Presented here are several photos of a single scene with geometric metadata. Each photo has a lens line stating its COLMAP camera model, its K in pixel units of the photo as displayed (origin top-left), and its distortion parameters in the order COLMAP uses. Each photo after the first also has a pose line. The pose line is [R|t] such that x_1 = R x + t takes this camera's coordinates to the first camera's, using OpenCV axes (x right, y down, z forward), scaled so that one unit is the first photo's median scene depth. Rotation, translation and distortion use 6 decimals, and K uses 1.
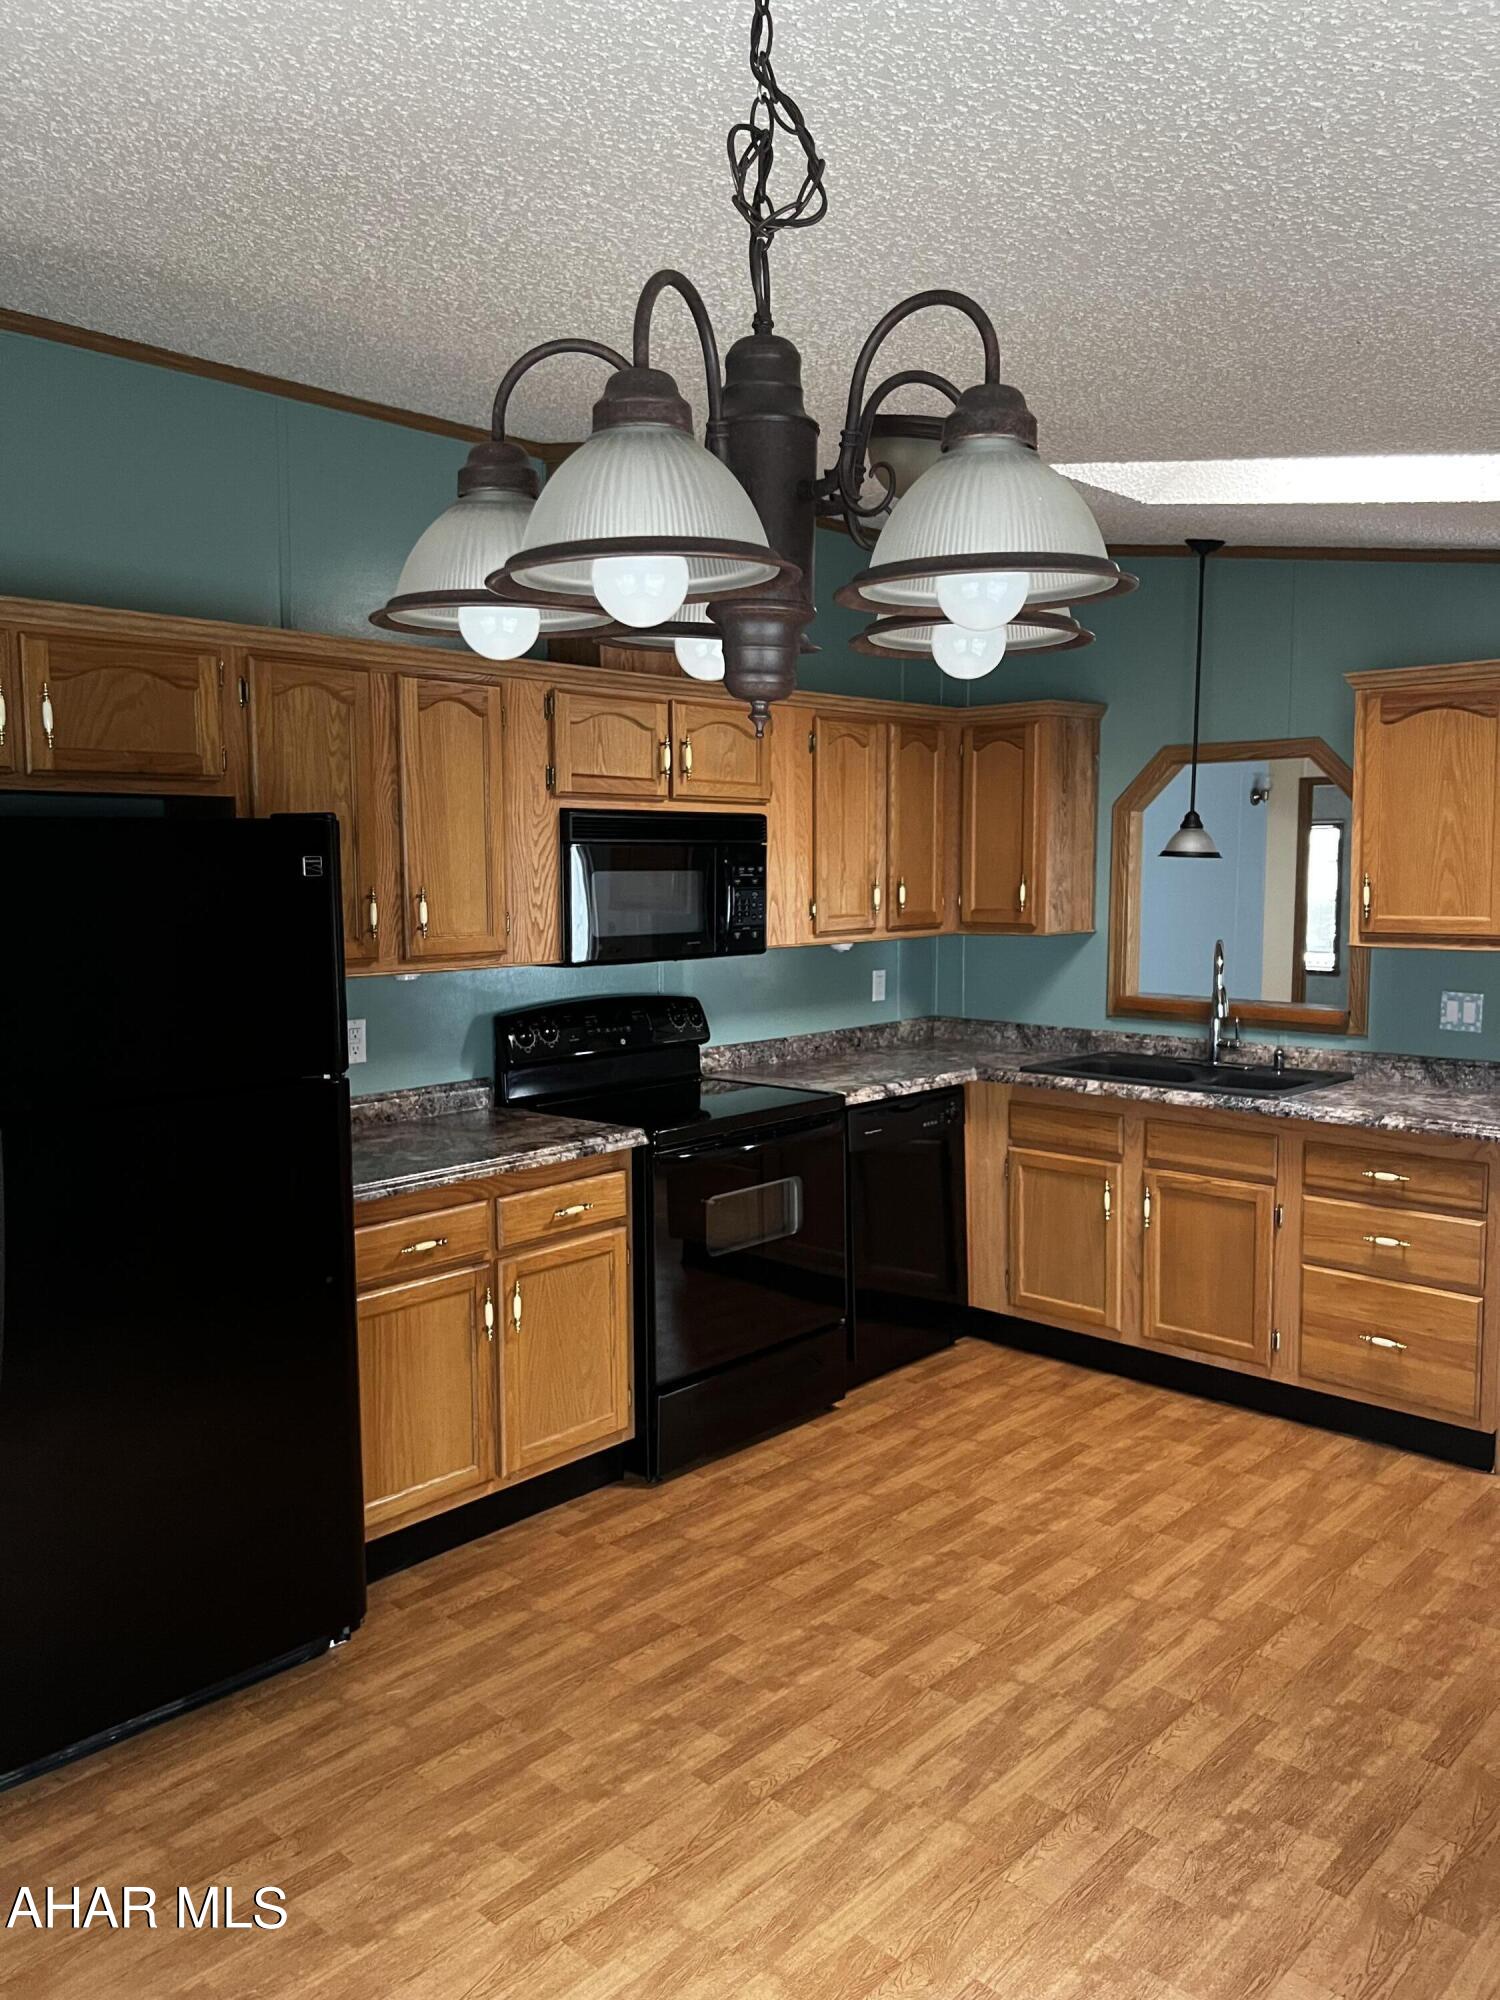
lens RADIAL K [[1501.6, 0, 762.6], [0, 1501.6, 999.4], [0, 0, 1]] dist [0.061019, -0.057890]
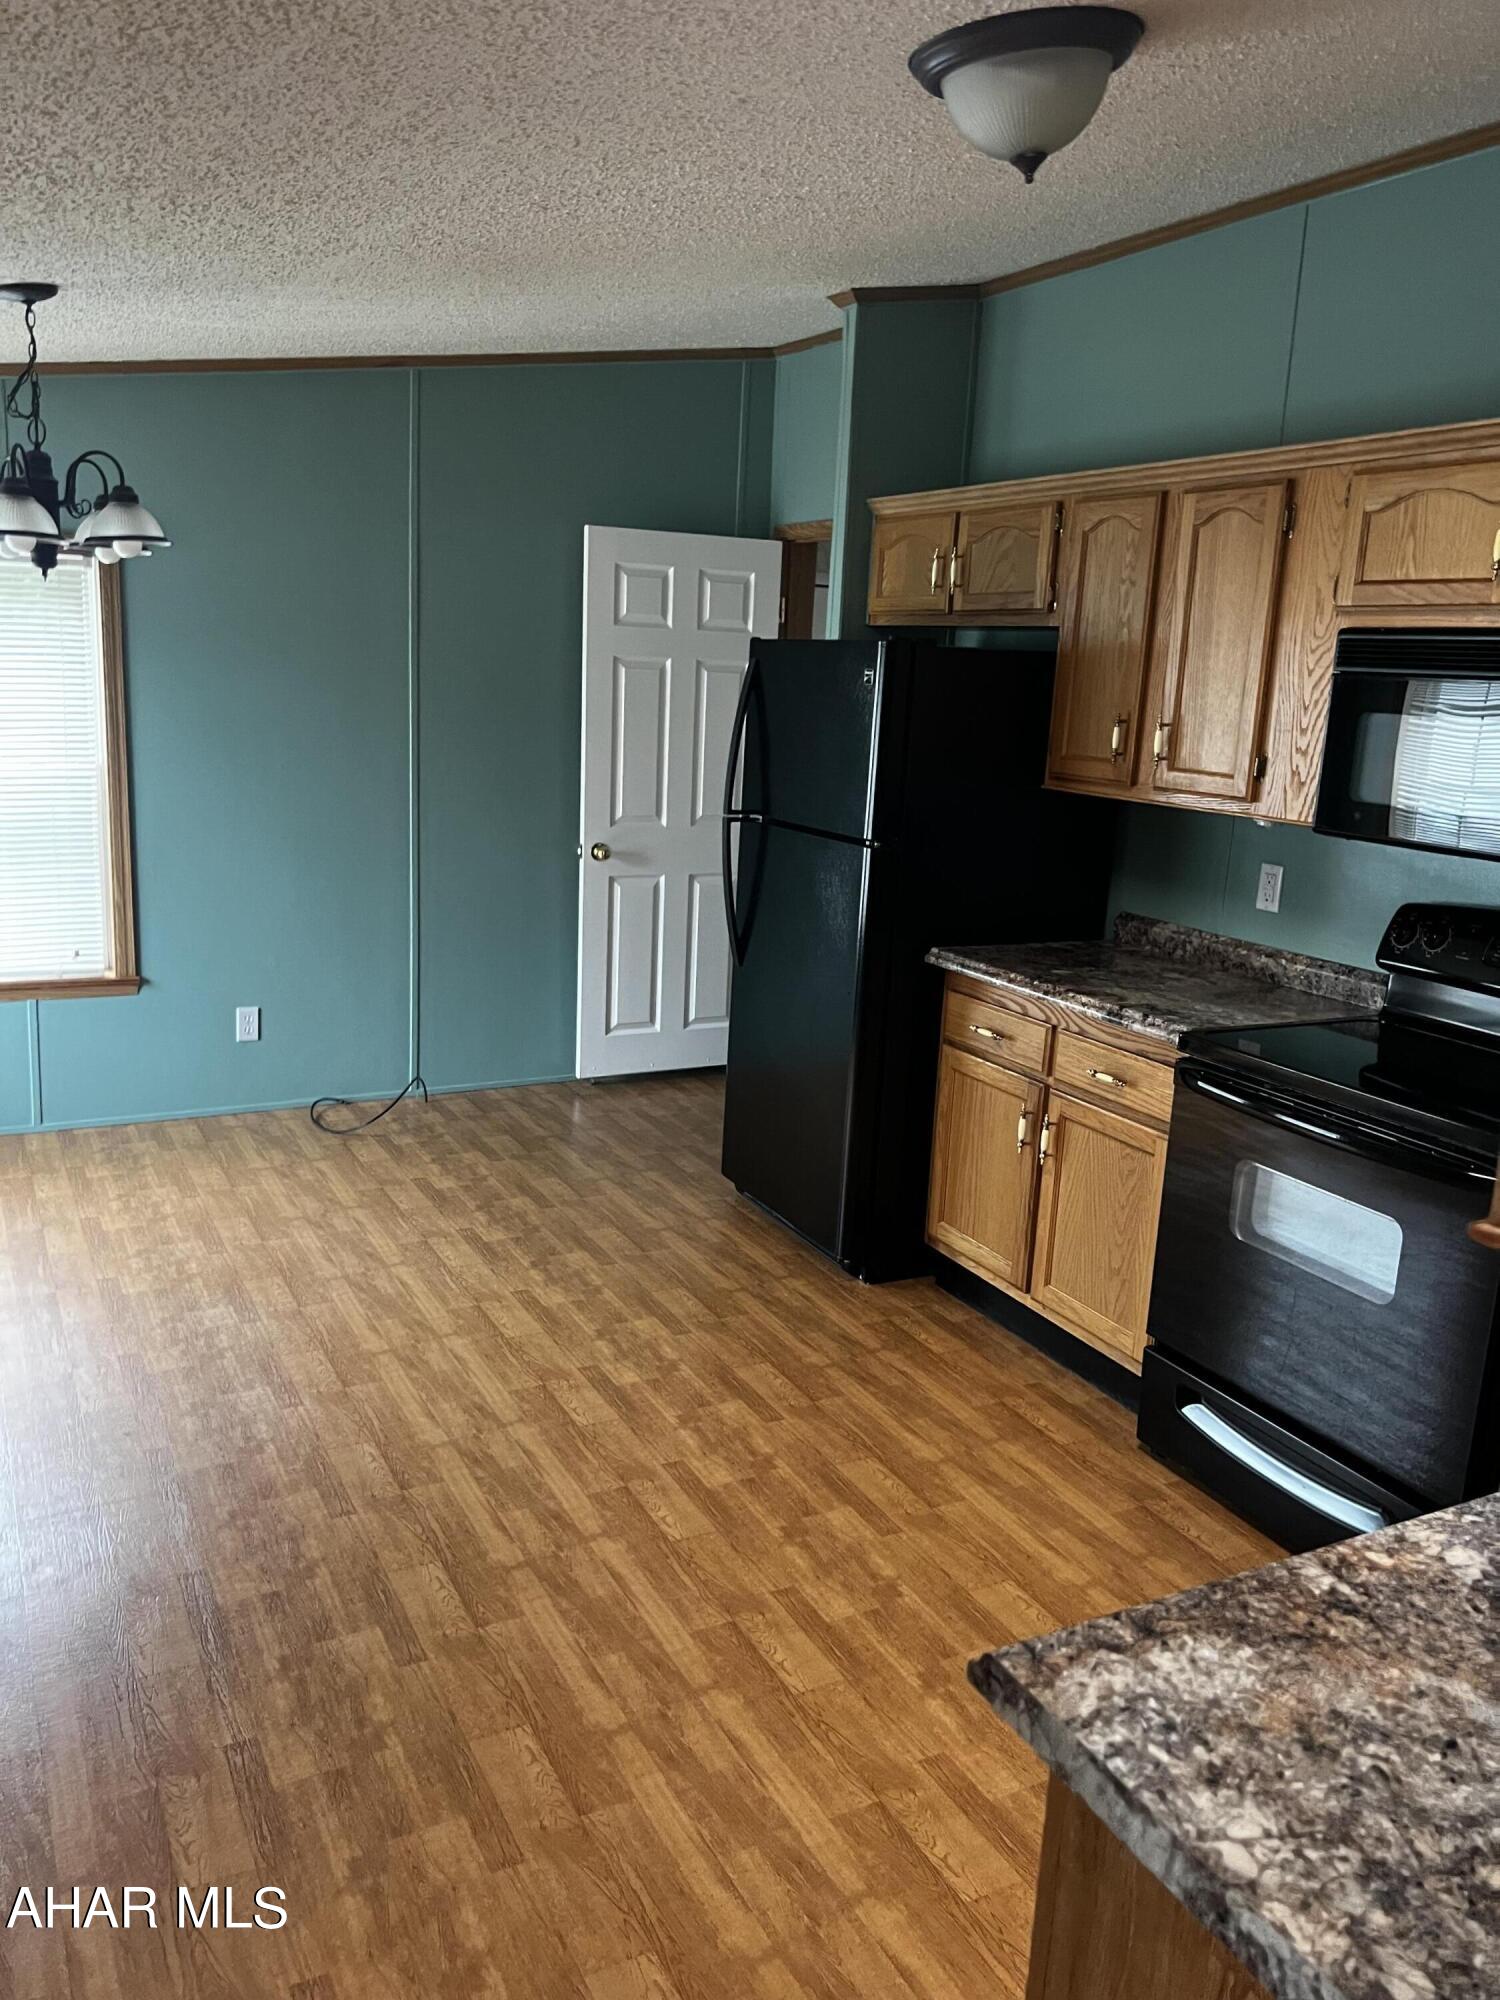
lens RADIAL K [[1501.6, 0, 758.3], [0, 1501.6, 982.6], [0, 0, 1]] dist [0.061019, -0.057890]
pose [[-0.323877, 0.181514, -0.928524, 0.945685], [-0.140887, 0.961227, 0.237050, -0.122960], [0.935550, 0.207592, -0.285747, 1.280087]]
